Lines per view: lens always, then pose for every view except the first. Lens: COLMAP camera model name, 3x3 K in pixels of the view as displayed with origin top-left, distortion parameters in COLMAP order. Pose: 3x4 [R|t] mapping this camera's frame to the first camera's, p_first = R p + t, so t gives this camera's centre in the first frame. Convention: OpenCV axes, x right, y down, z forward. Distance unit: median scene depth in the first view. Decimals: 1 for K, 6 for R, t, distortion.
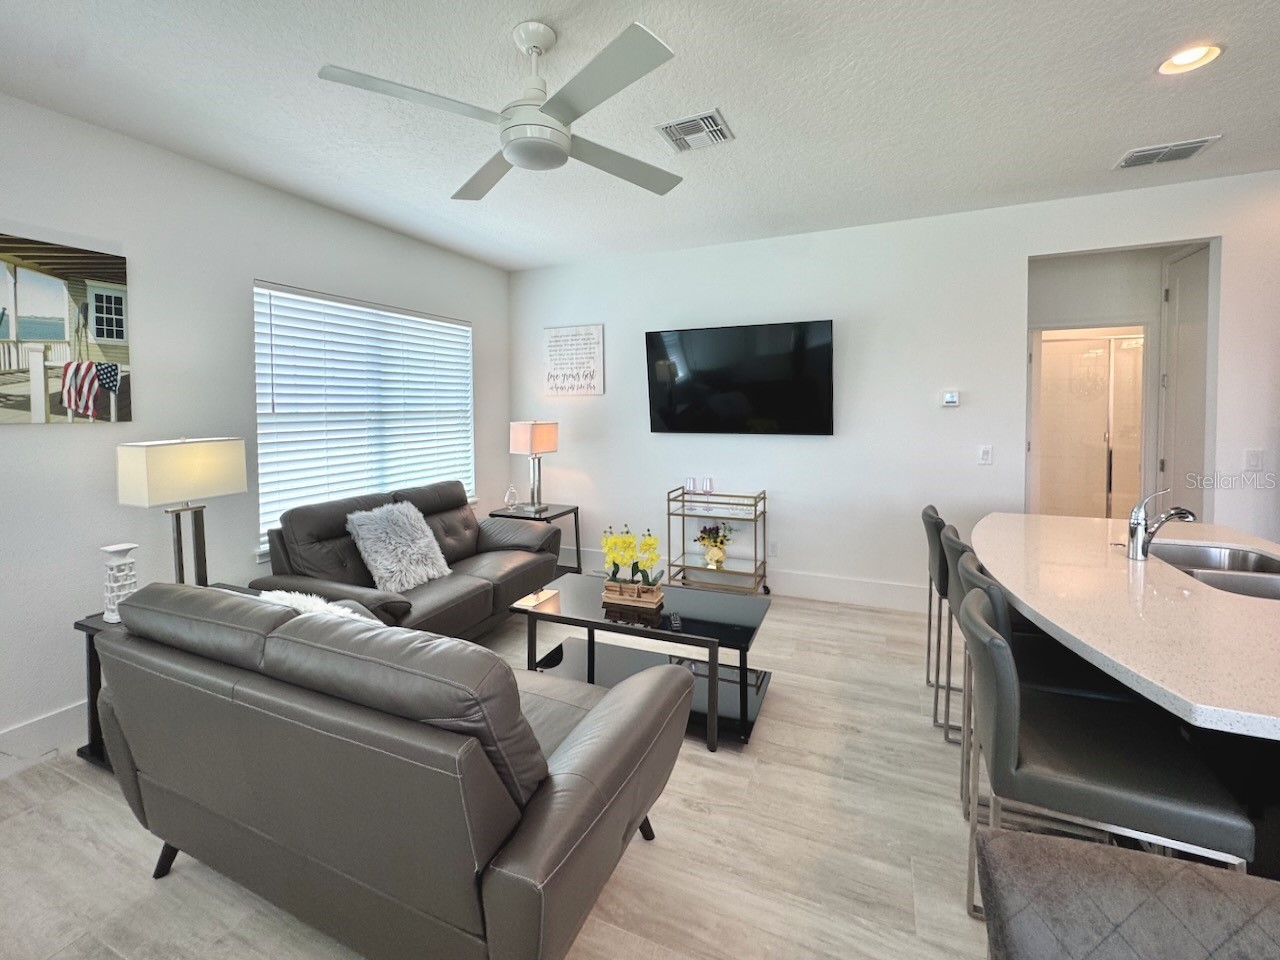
lens RADIAL K [[558.4, 0, 640.0], [0, 558.4, 436.2], [0, 0, 1]] dist [-0.001891, -0.000158]
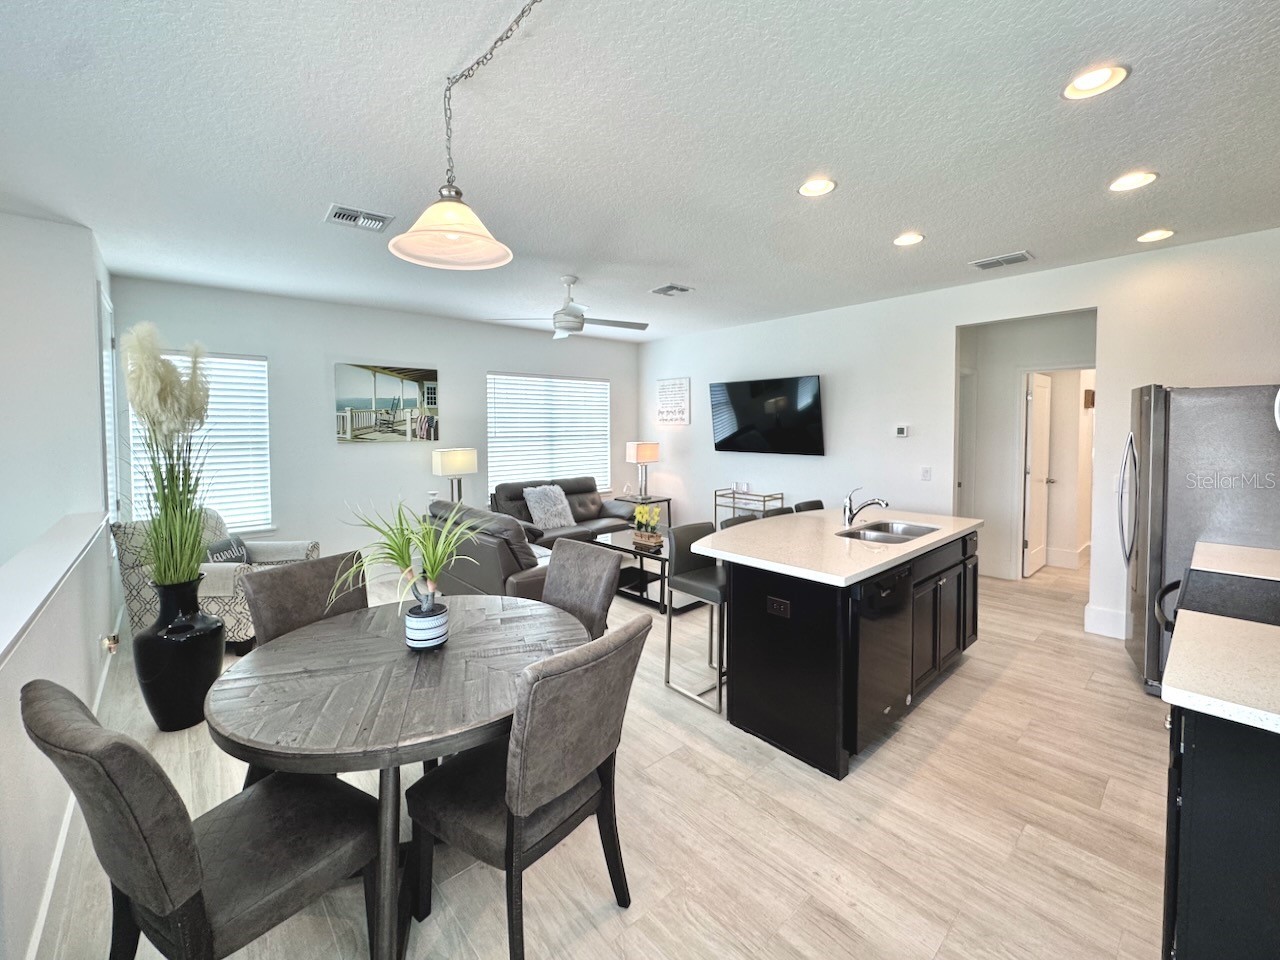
lens RADIAL K [[525.5, 0, 633.2], [0, 525.5, 471.1], [0, 0, 1]] dist [-0.004762, -0.000380]
pose [[0.912709, 0.037856, -0.406852, 0.526405], [-0.023268, 0.998899, 0.040746, -0.006553], [0.407946, -0.027723, 0.912585, -0.487296]]
